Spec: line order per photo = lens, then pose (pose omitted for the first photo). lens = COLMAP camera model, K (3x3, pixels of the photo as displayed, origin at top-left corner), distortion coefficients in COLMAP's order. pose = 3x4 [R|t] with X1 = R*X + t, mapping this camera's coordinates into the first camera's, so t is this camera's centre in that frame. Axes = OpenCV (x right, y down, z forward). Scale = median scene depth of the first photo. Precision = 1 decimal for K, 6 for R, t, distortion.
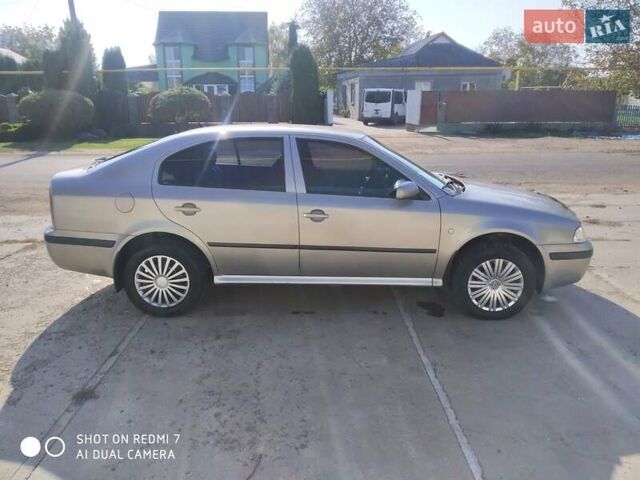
lens RADIAL K [[496.6, 0, 323.0], [0, 496.6, 246.2], [0, 0, 1]] dist [0.021654, -0.045960]
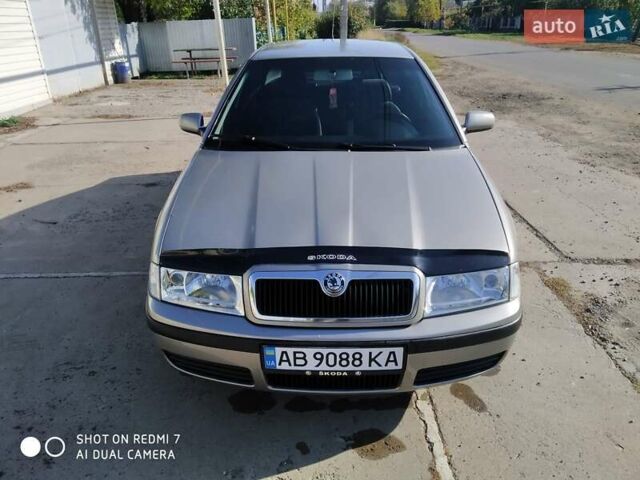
lens RADIAL K [[496.6, 0, 319.1], [0, 496.6, 237.5], [0, 0, 1]] dist [0.021654, -0.045960]
pose [[-0.001085, 0.401508, -0.915855, 0.995100], [-0.259887, 0.884272, 0.387970, -0.314840], [0.965638, 0.238440, 0.103388, 1.113196]]
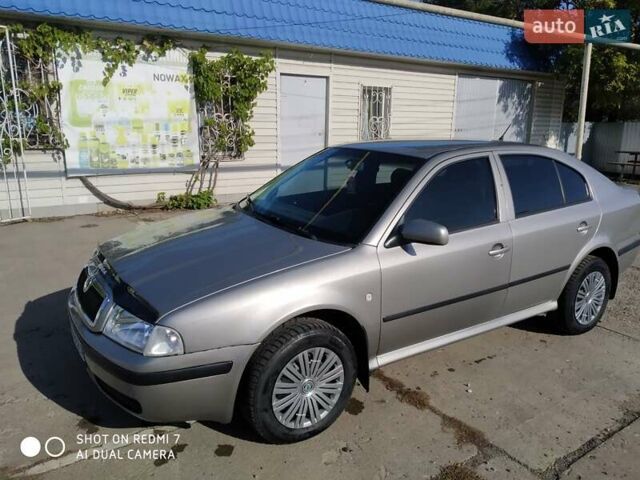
lens RADIAL K [[496.6, 0, 322.2], [0, 496.6, 239.2], [0, 0, 1]] dist [0.021654, -0.045960]
pose [[-0.832877, 0.115985, -0.541168, 0.667492], [-0.169860, 0.877039, 0.449390, -0.512810], [0.526748, 0.466209, -0.710764, 1.828103]]
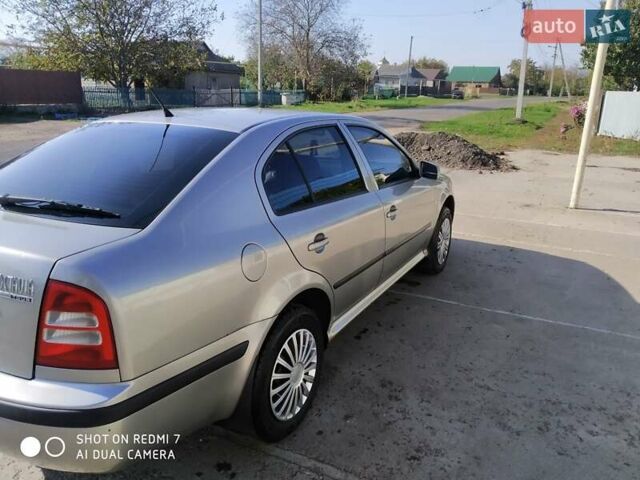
lens RADIAL K [[496.6, 0, 319.5], [0, 496.6, 239.8], [0, 0, 1]] dist [0.021654, -0.045960]
pose [[0.463929, -0.243670, 0.851701, -0.795525], [0.224973, 0.962314, 0.152772, -0.172400], [-0.856830, 0.120735, 0.501264, 0.665675]]
